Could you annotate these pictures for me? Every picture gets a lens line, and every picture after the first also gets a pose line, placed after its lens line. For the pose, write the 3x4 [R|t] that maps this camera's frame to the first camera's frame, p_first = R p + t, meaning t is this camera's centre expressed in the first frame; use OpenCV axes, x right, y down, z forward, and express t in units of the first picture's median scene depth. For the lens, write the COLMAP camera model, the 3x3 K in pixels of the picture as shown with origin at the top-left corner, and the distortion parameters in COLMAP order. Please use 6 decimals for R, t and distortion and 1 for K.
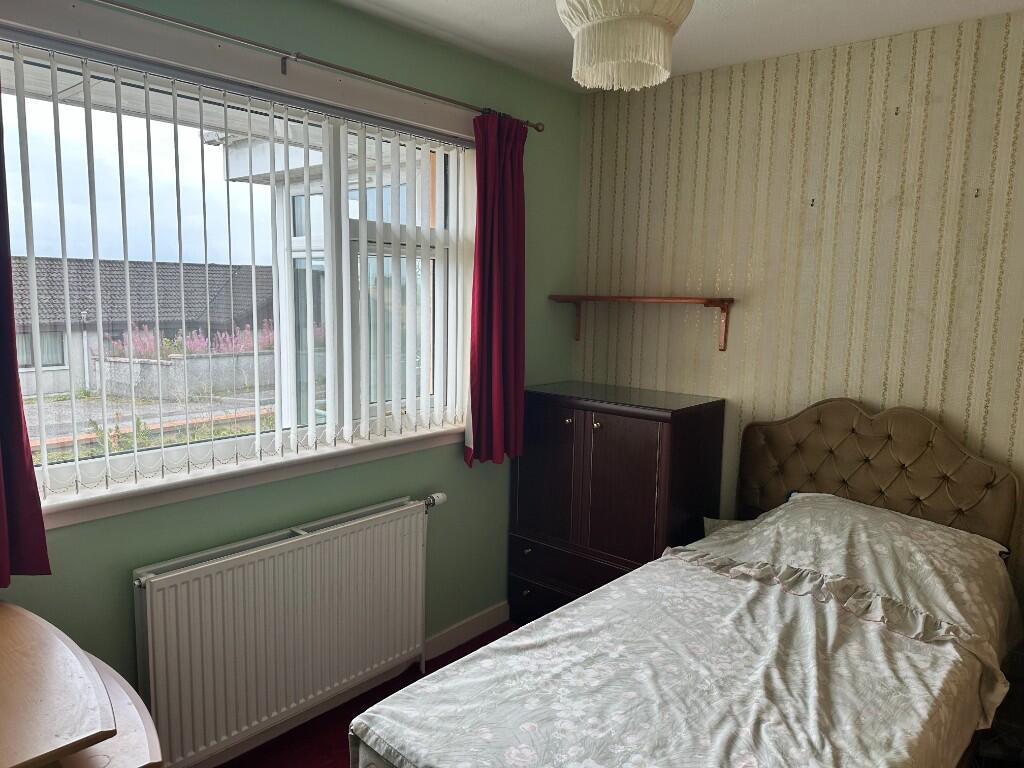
lens RADIAL K [[720.6, 0, 516.2], [0, 720.6, 385.7], [0, 0, 1]] dist [0.079490, -0.094556]
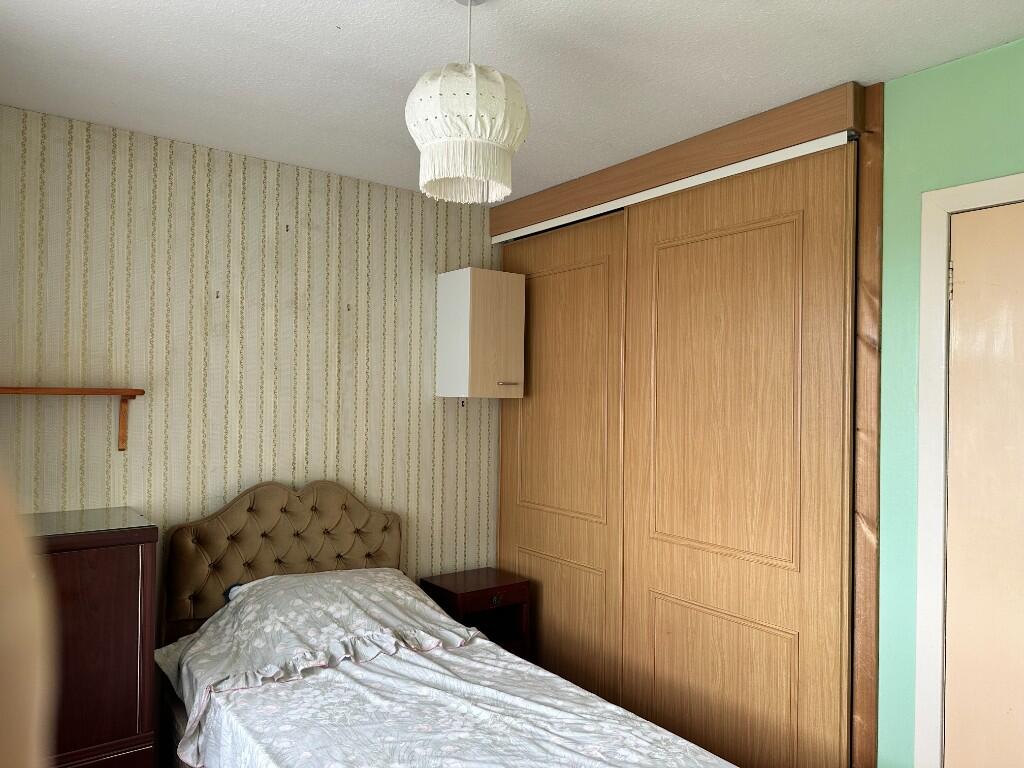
lens RADIAL K [[720.6, 0, 516.2], [0, 720.6, 385.7], [0, 0, 1]] dist [0.079490, -0.094556]
pose [[0.209729, -0.008628, 0.977721, -0.559812], [0.117906, 0.992887, -0.016530, -0.067990], [-0.970624, 0.118746, 0.209255, 0.455405]]
